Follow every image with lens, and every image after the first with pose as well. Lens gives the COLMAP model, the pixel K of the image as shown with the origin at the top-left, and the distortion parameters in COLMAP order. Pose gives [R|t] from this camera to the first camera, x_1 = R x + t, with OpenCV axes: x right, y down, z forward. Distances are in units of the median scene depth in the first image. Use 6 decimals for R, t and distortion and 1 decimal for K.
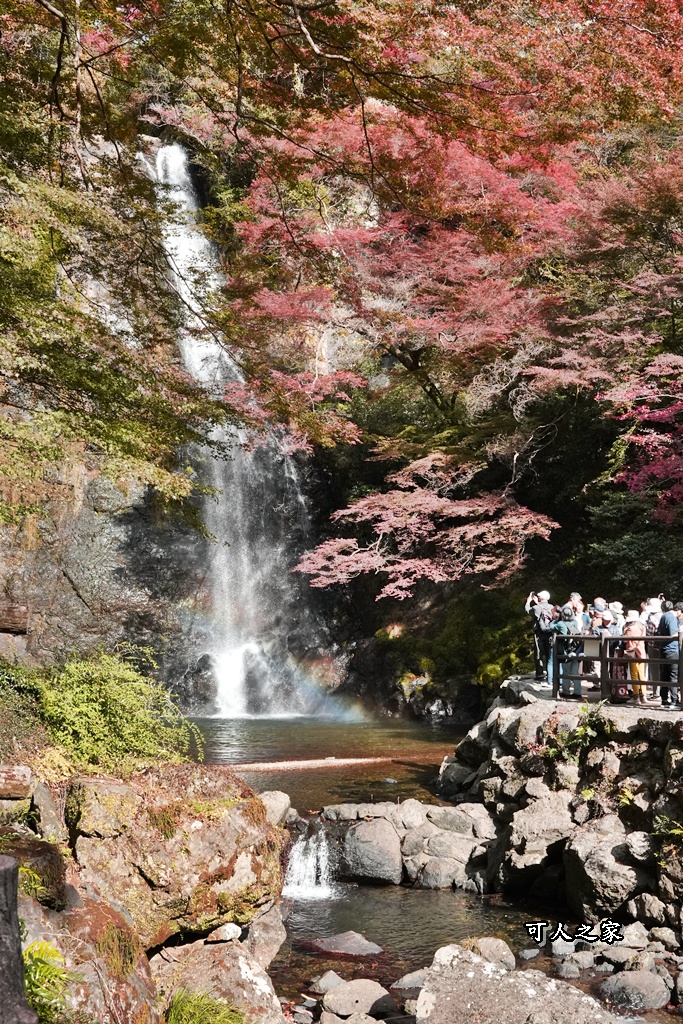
lens RADIAL K [[1077.1, 0, 341.5], [0, 1077.1, 512.0], [0, 0, 1]] dist [-0.128809, -0.002305]
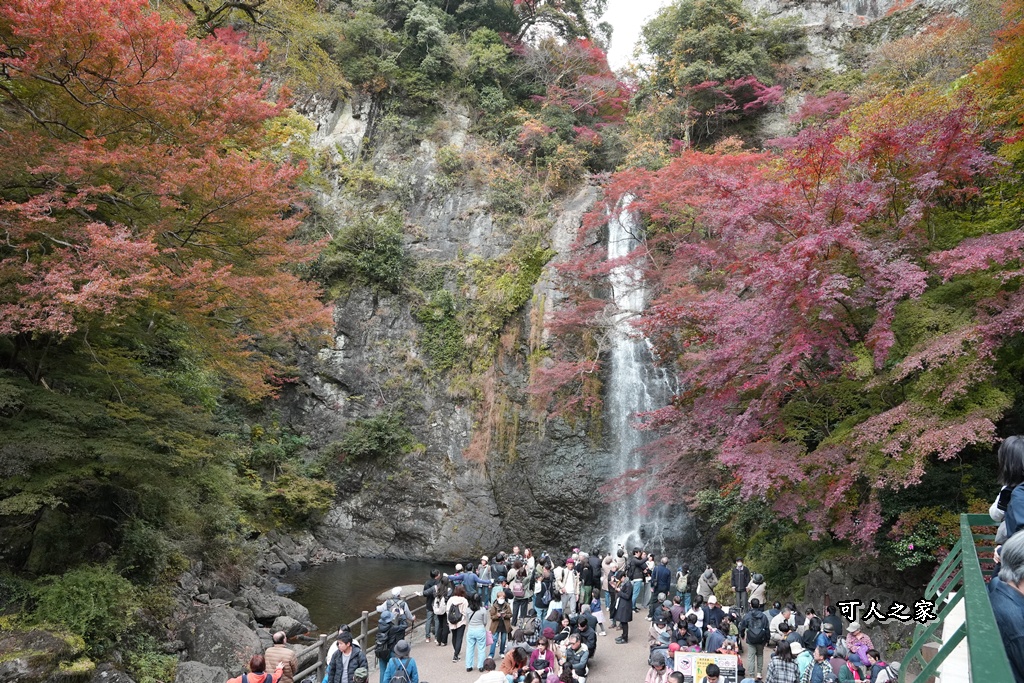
lens RADIAL K [[726.7, 0, 512.0], [0, 726.7, 341.5], [0, 0, 1]] dist [-0.158626, 0.136389]
pose [[0.787833, -0.073479, -0.611490, 0.474679], [0.026667, 0.995996, -0.085326, -0.066140], [0.615311, 0.050916, 0.786638, 0.131577]]
